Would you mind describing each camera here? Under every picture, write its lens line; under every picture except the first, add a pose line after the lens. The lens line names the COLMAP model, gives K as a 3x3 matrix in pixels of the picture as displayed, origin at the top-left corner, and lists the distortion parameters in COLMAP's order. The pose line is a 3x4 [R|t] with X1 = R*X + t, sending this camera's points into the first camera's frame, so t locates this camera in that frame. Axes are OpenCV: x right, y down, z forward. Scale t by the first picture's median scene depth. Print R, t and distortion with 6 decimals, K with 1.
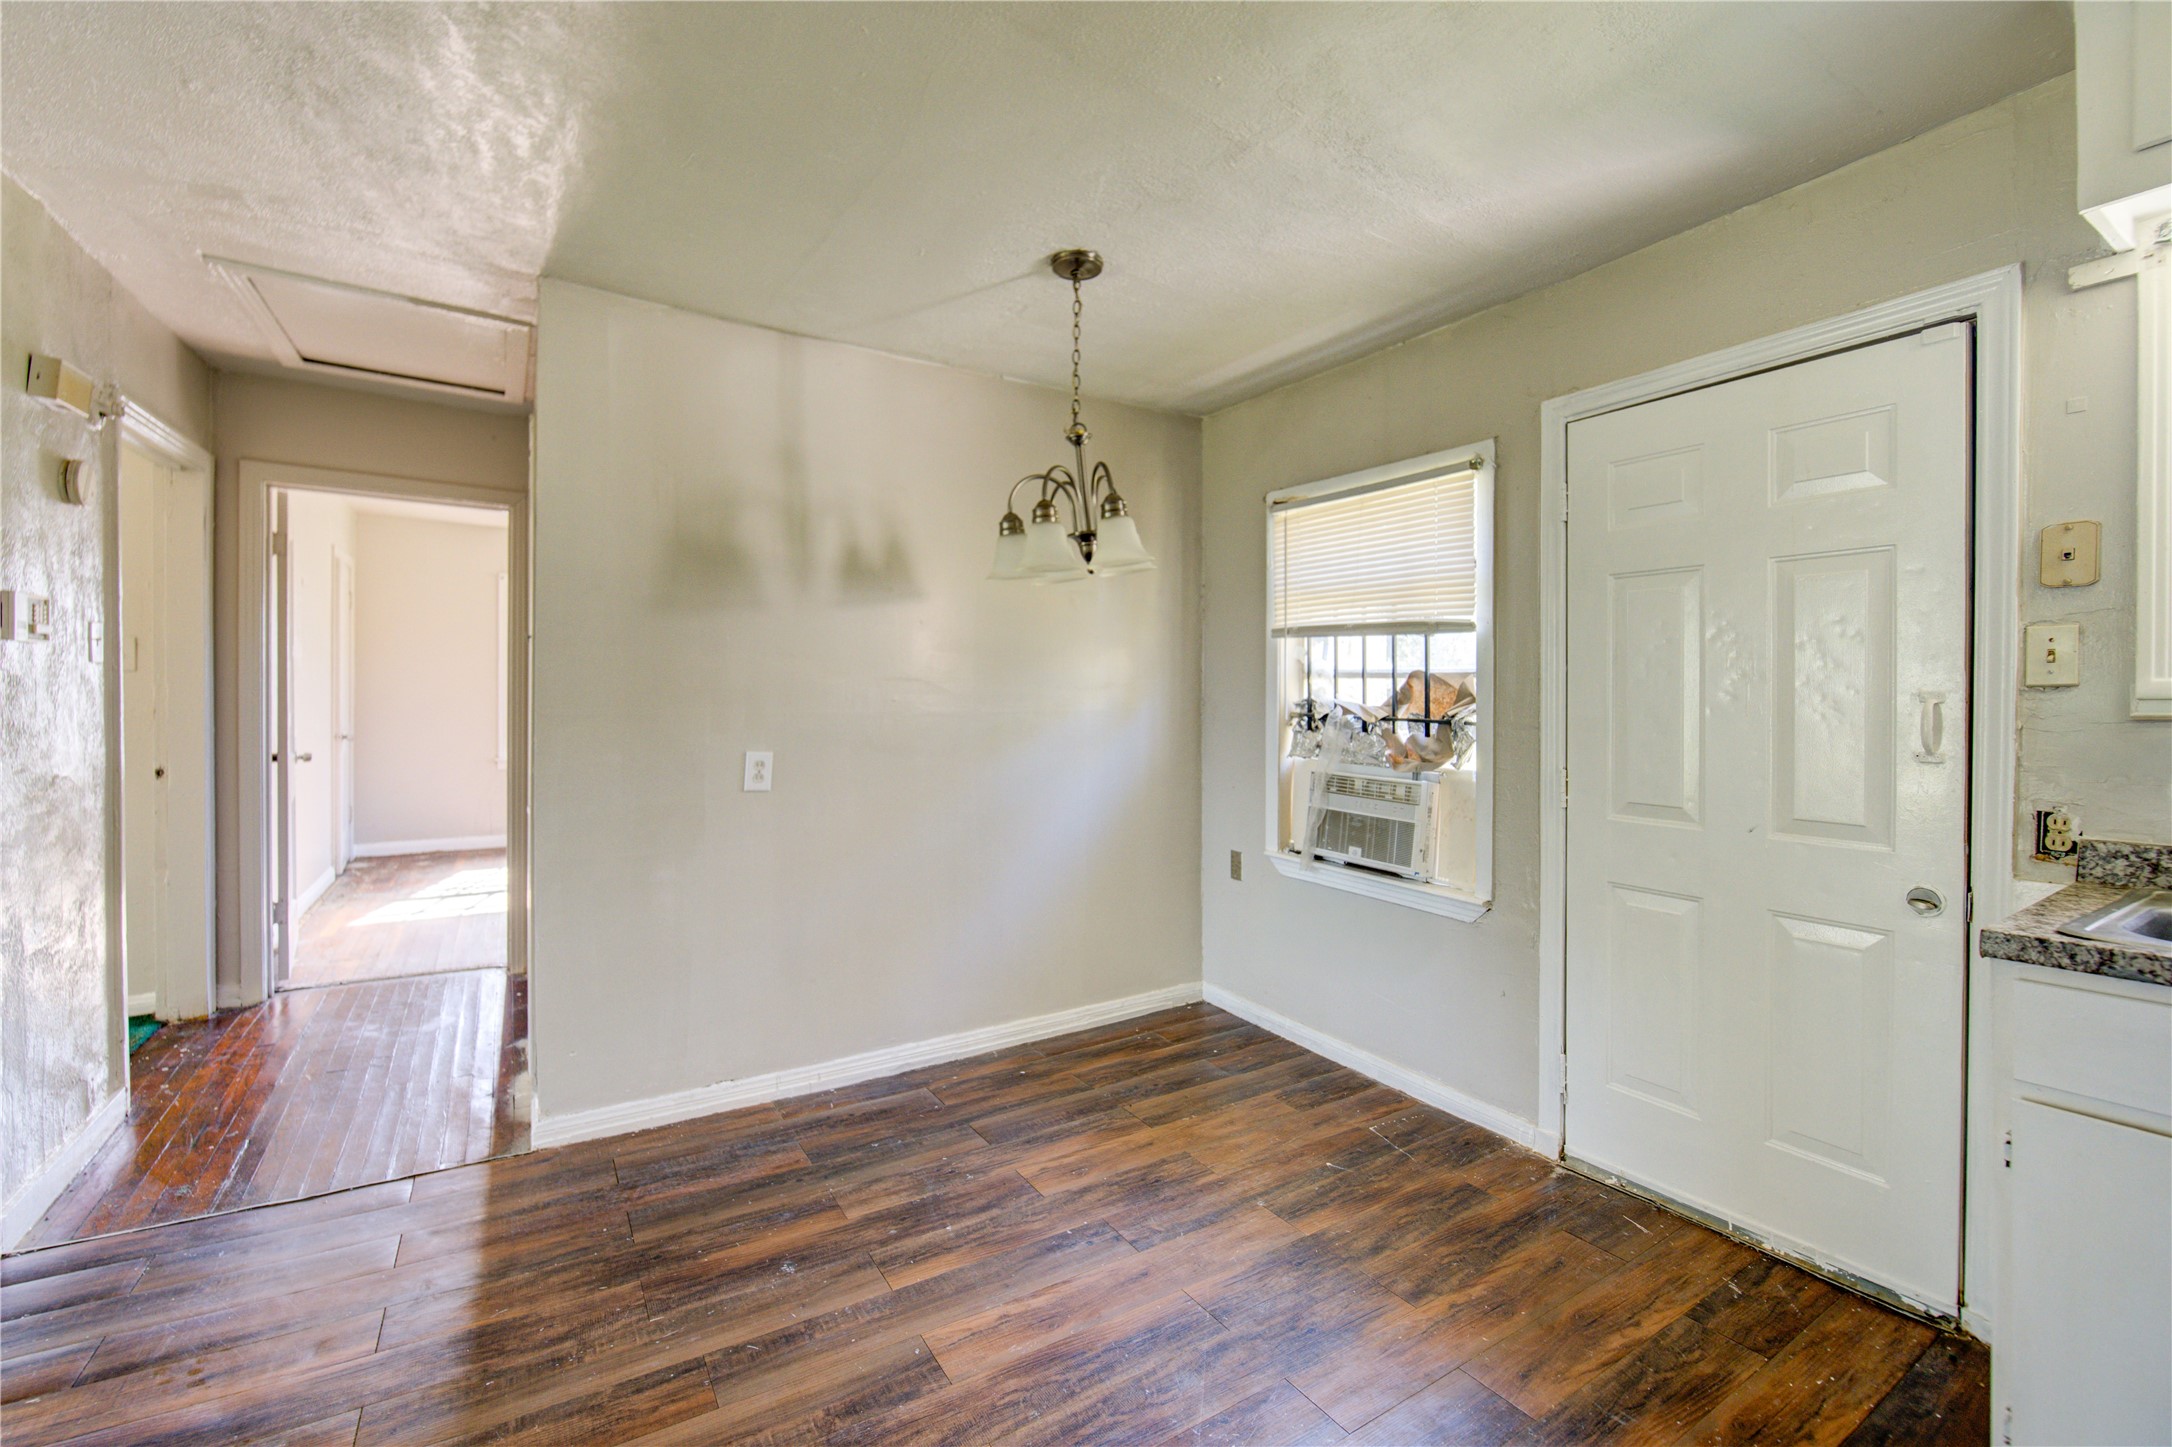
lens RADIAL K [[890.6, 0, 1067.2], [0, 890.6, 694.9], [0, 0, 1]] dist [-0.011722, -0.000429]
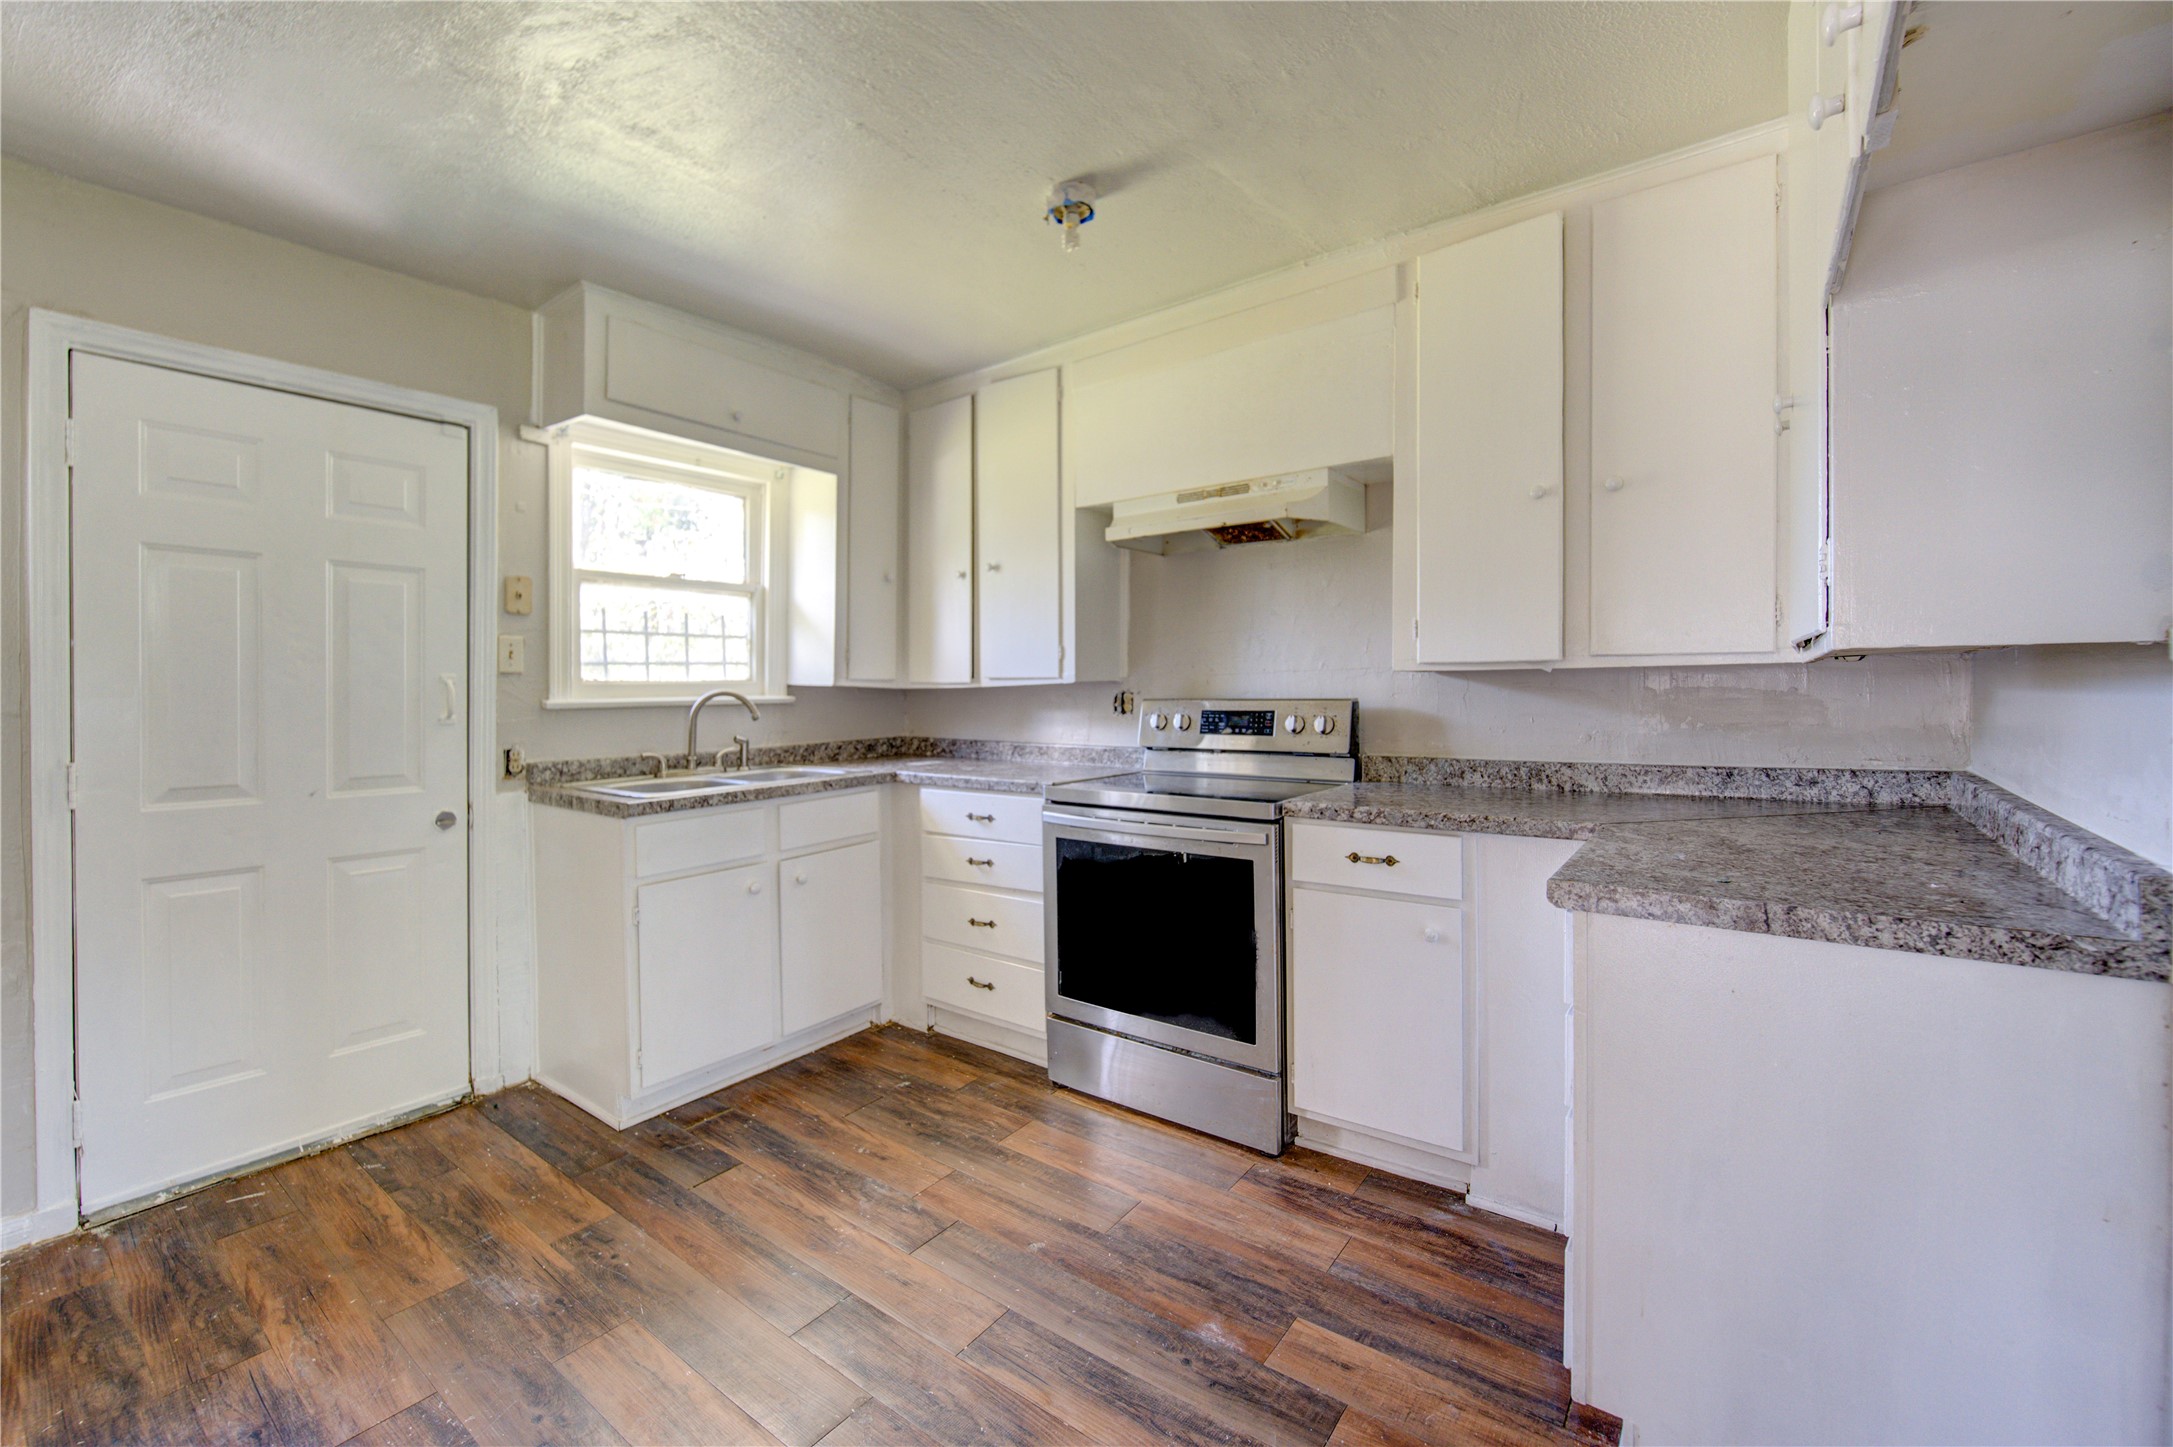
lens RADIAL K [[891.0, 0, 1067.6], [0, 891.0, 694.9], [0, 0, 1]] dist [-0.011722, -0.000429]
pose [[-0.357281, -0.009175, 0.933952, -0.537792], [-0.003414, 0.999958, 0.008517, 0.009128], [-0.933991, -0.000145, -0.357297, 0.409872]]
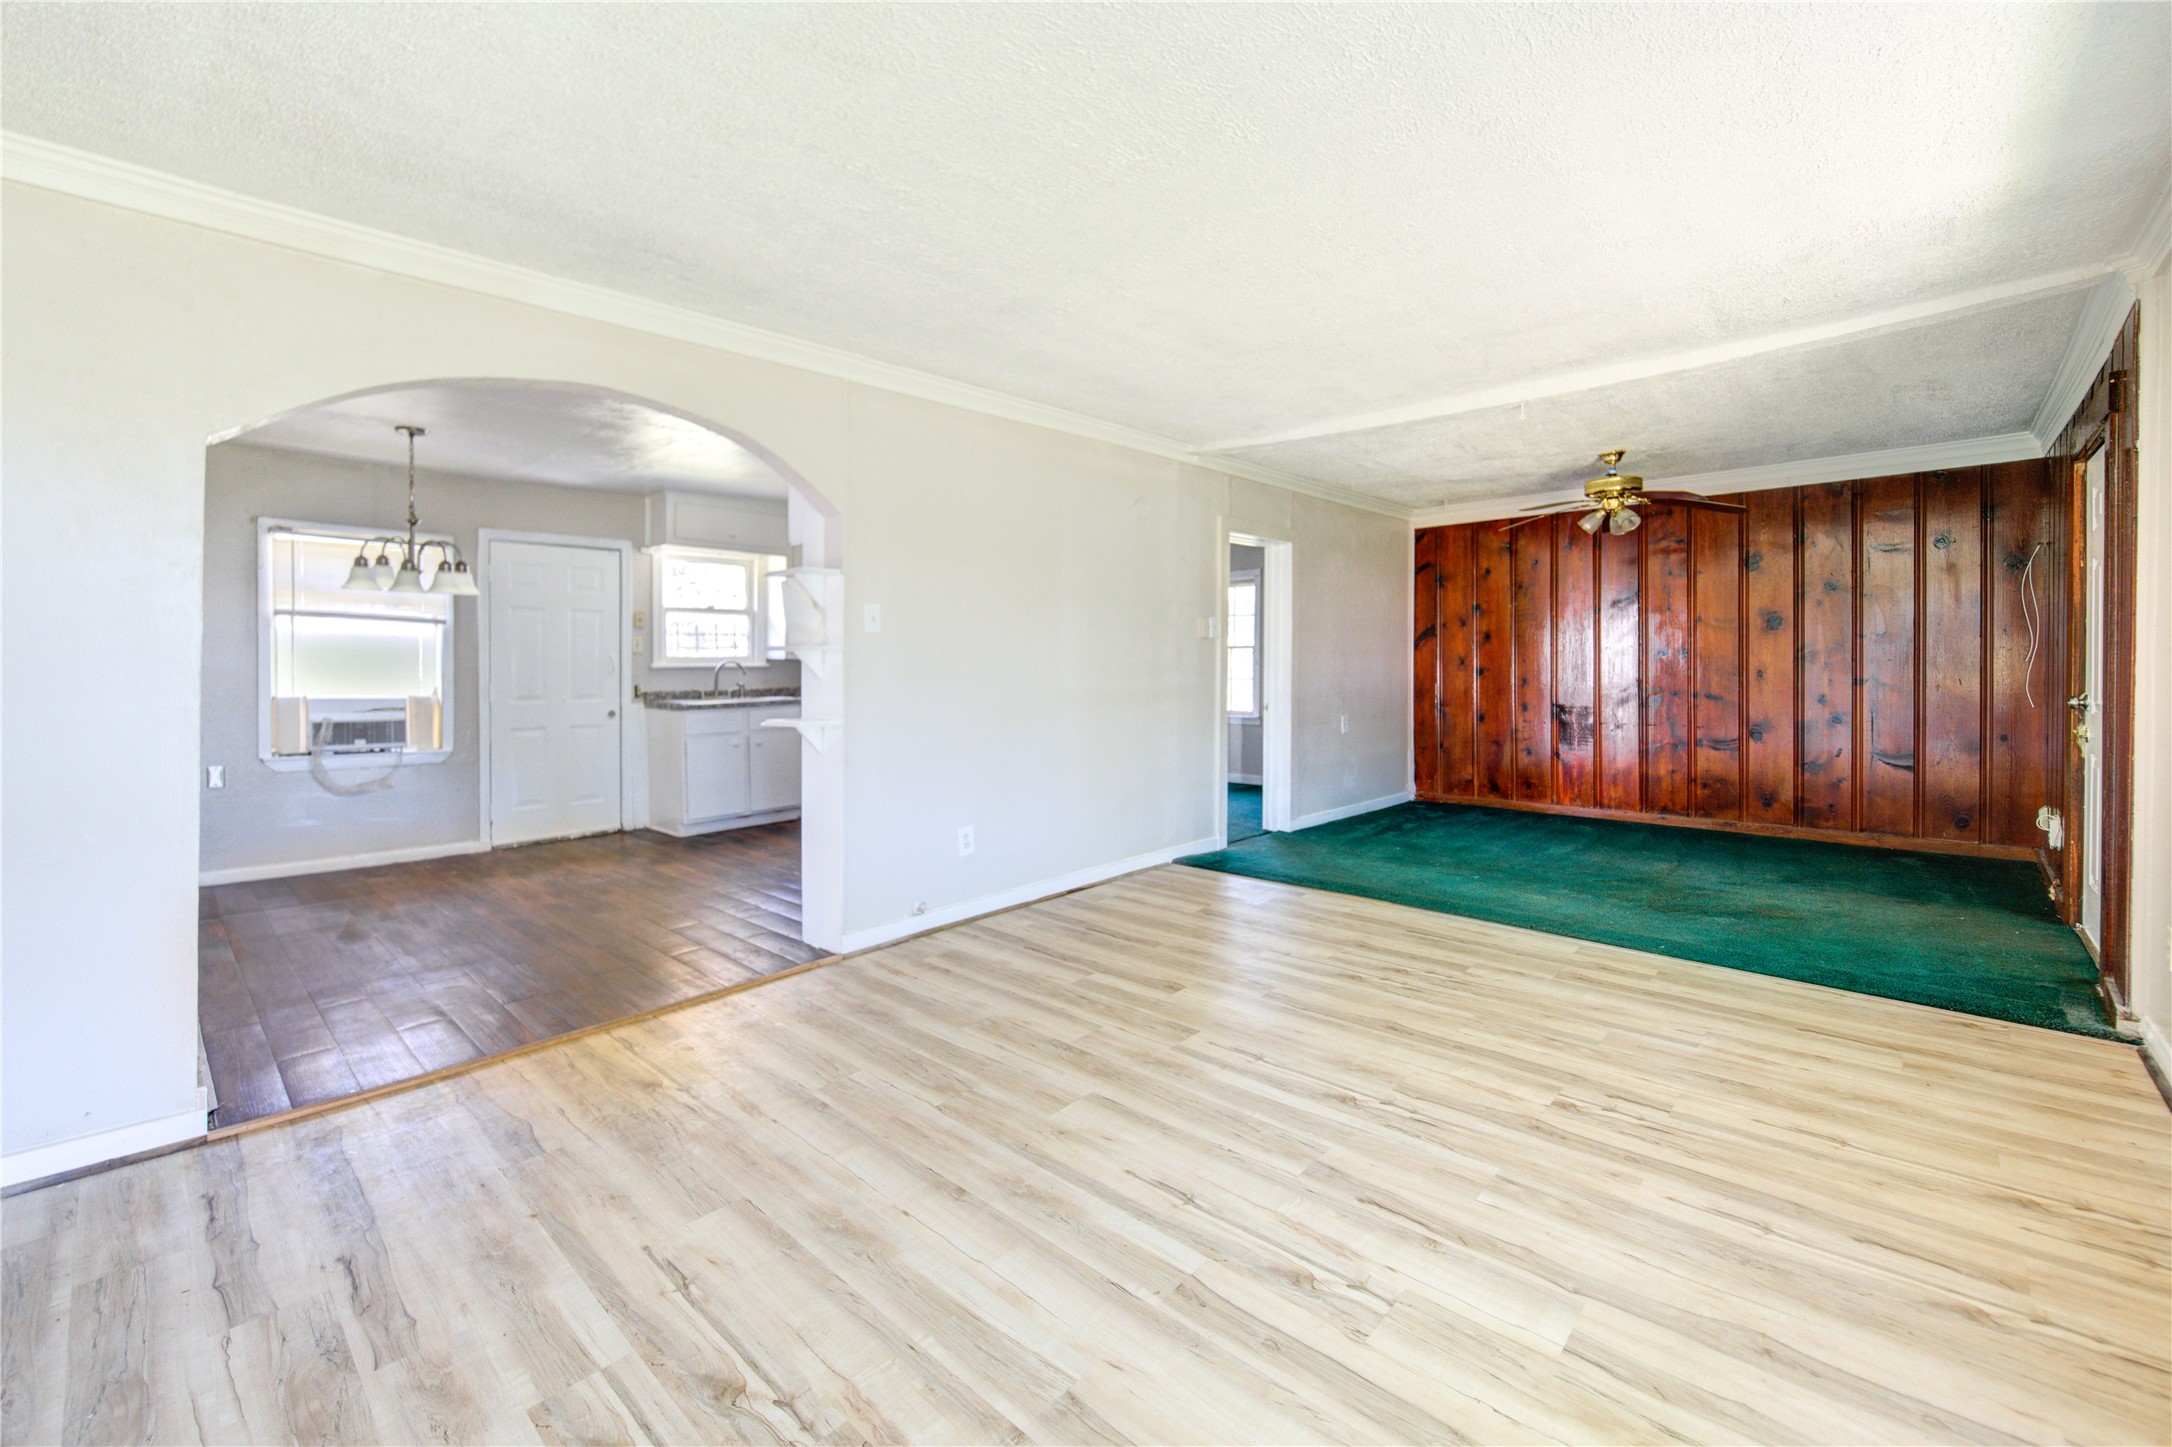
lens RADIAL K [[897.6, 0, 1081.8], [0, 897.6, 667.6], [0, 0, 1]] dist [-0.011937, -0.000494]
pose [[-0.272239, -0.011885, 0.962156, -2.116251], [-0.002811, 0.999929, 0.011556, 0.001722], [-0.962226, 0.000441, -0.272253, 0.127130]]
